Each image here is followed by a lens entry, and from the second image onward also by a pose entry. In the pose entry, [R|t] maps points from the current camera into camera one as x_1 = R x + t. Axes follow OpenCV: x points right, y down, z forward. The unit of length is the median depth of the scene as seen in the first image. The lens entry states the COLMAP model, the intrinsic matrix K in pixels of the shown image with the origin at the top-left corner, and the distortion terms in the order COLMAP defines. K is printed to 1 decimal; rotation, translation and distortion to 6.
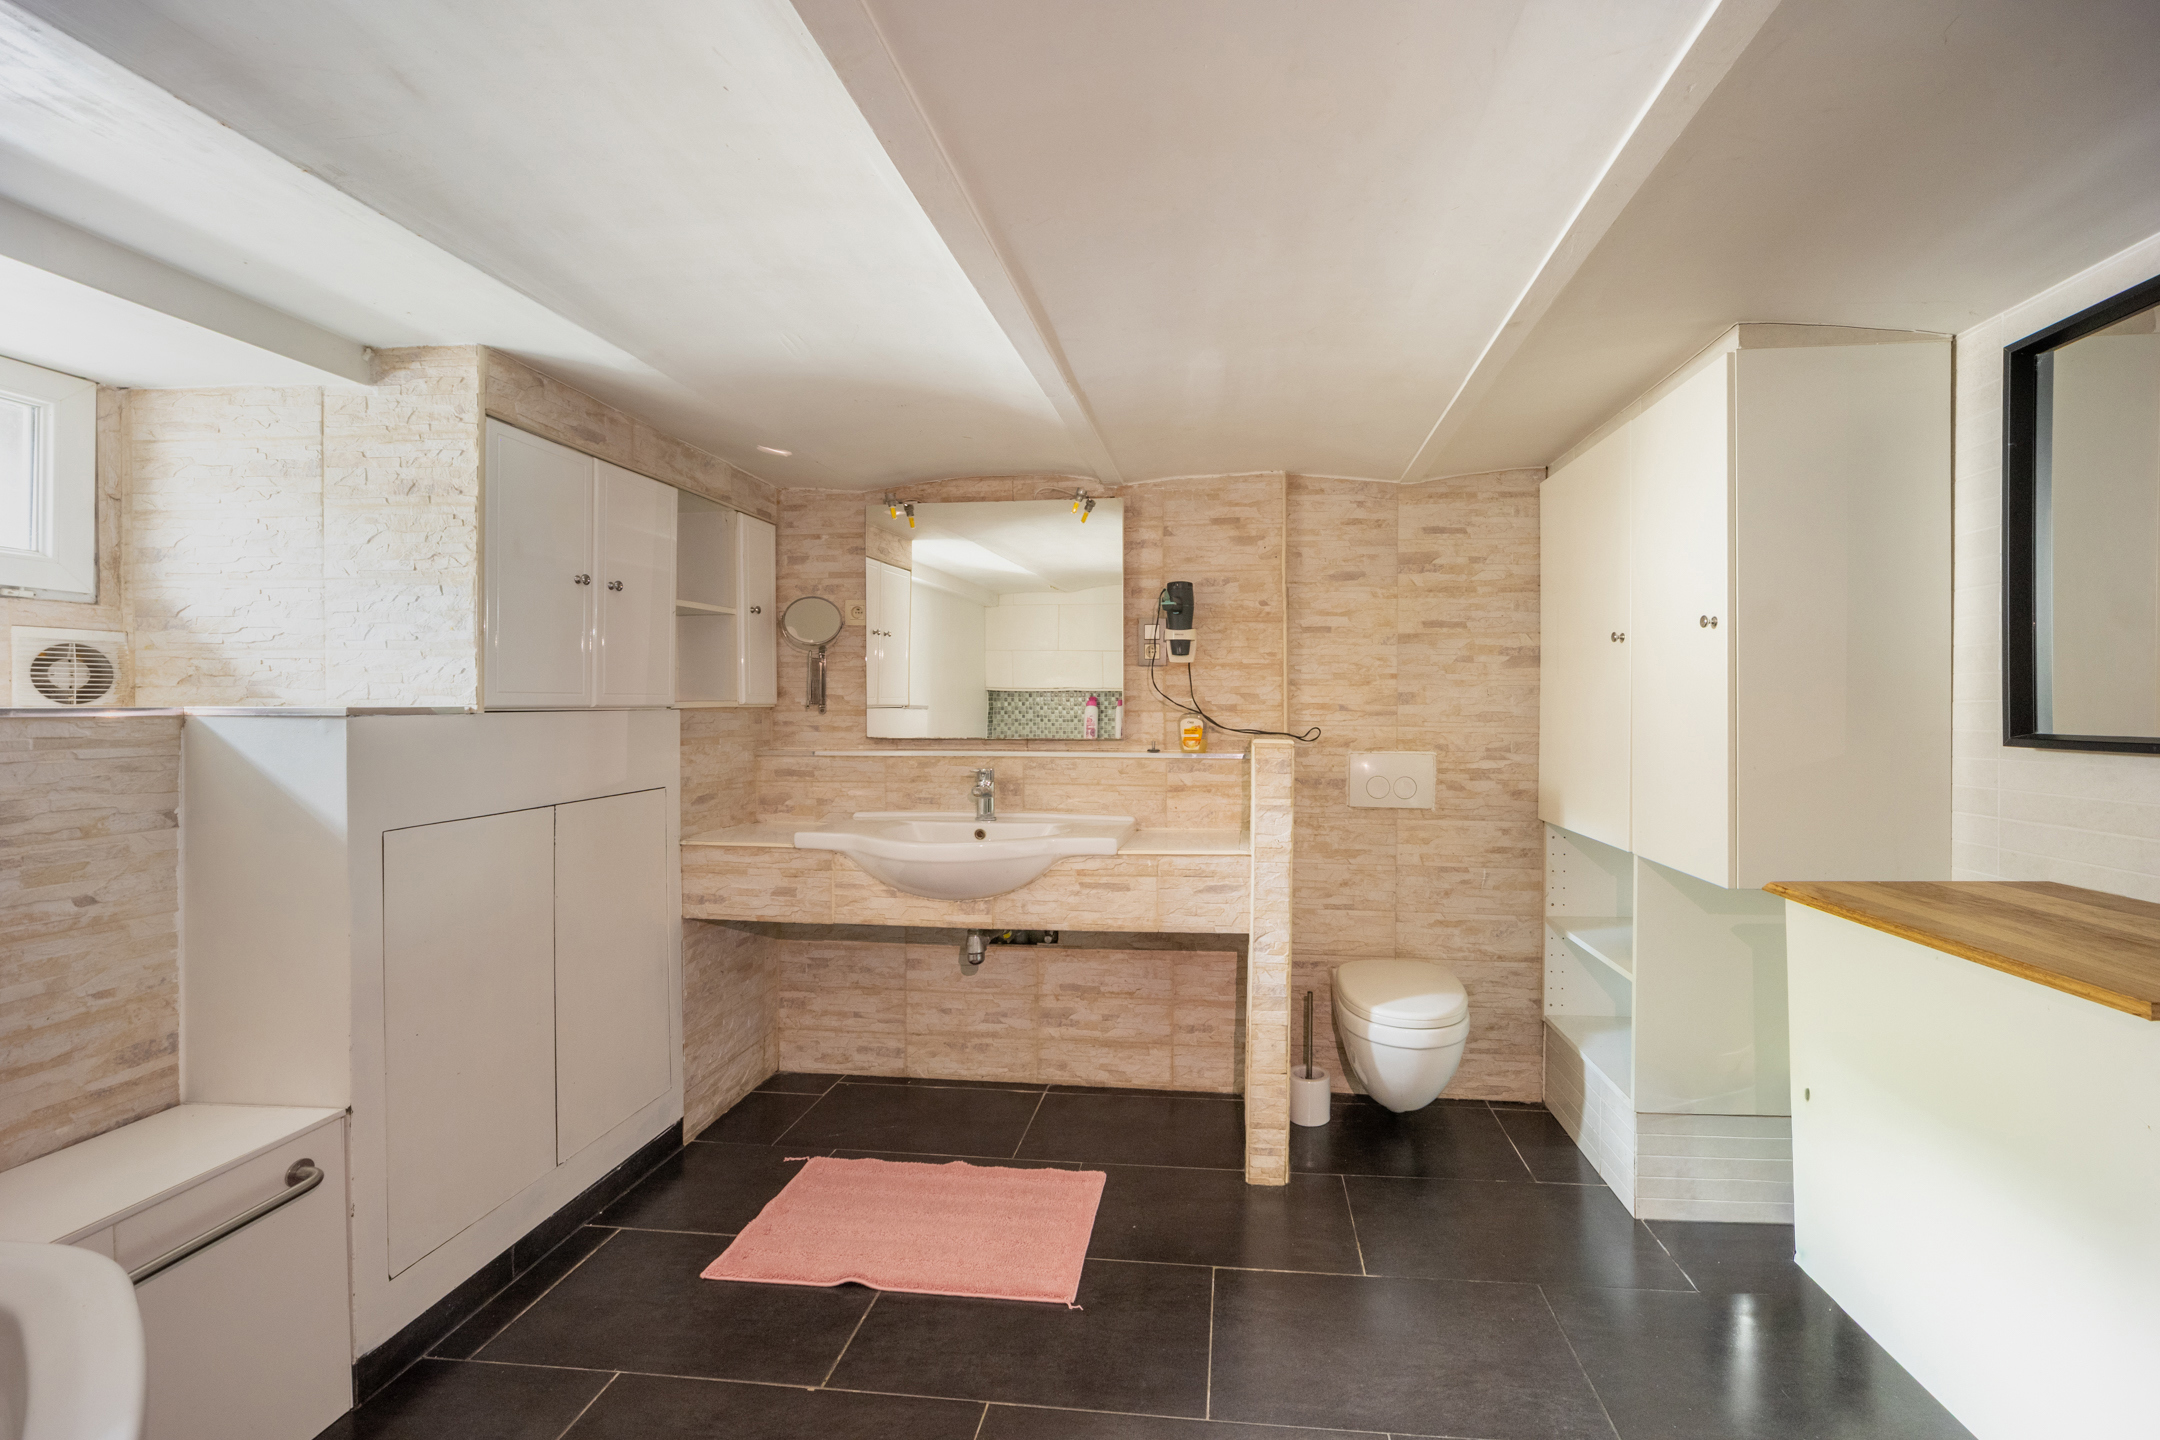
lens RADIAL K [[791.7, 0, 1049.2], [0, 791.7, 710.8], [0, 0, 1]] dist [-0.018482, 0.008847]
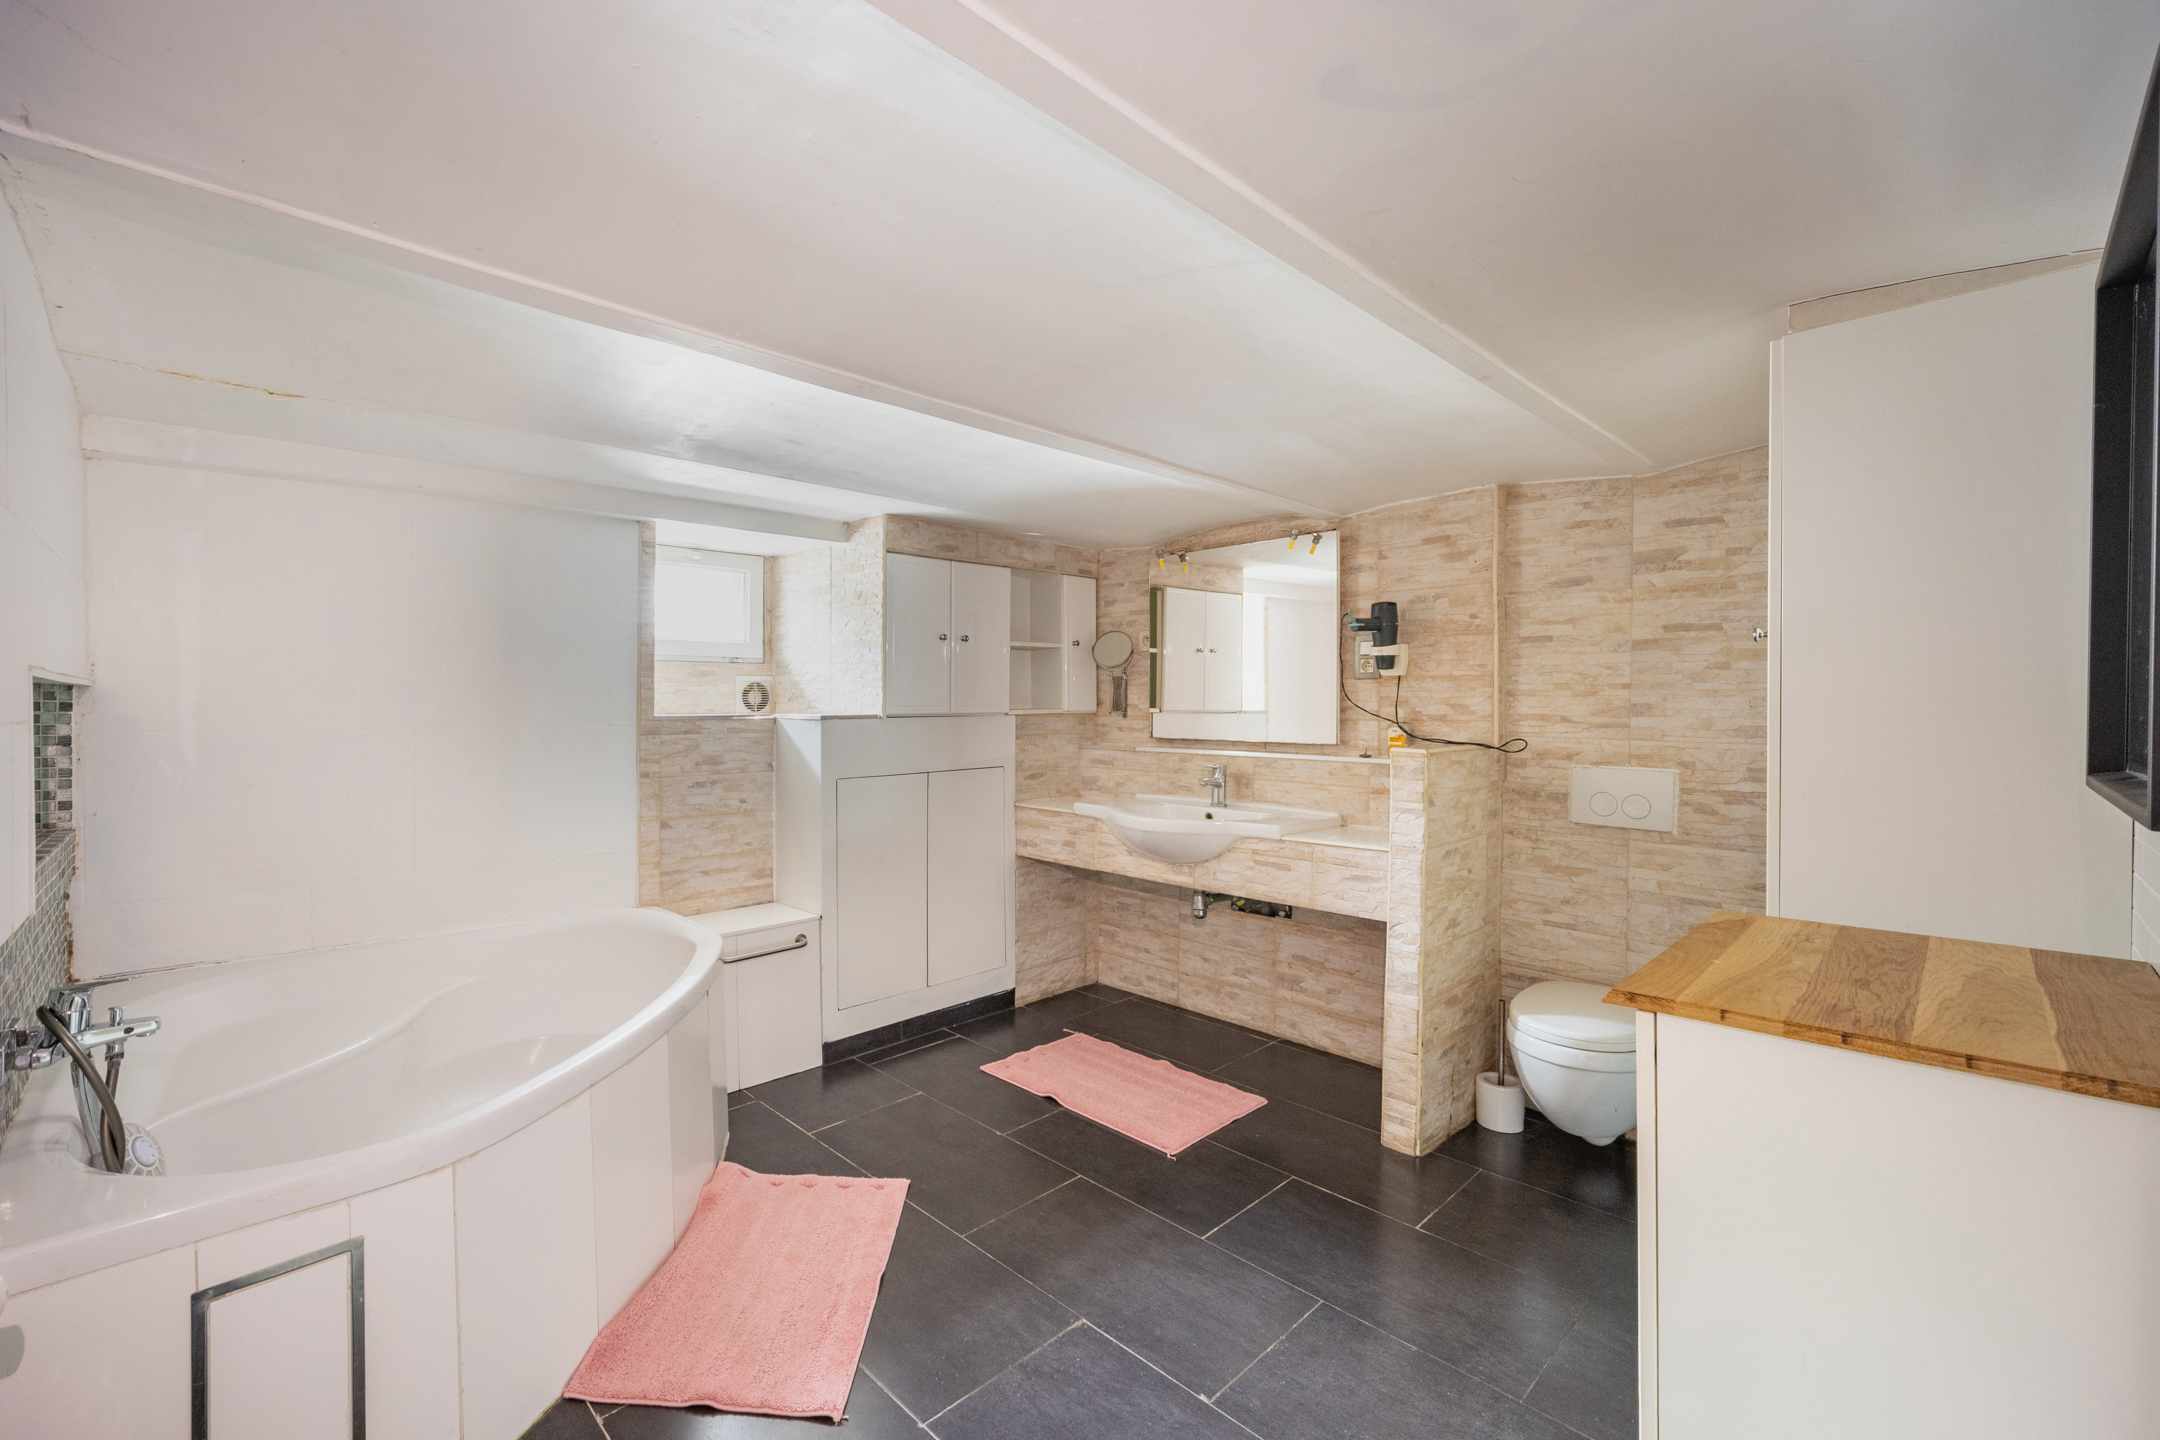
lens RADIAL K [[791.7, 0, 1049.2], [0, 791.7, 710.8], [0, 0, 1]] dist [-0.018482, 0.008847]
pose [[0.798196, 0.006254, -0.602365, 0.453187], [-0.004161, 0.999979, 0.004869, -0.016351], [0.602383, -0.001380, 0.798206, -0.147767]]
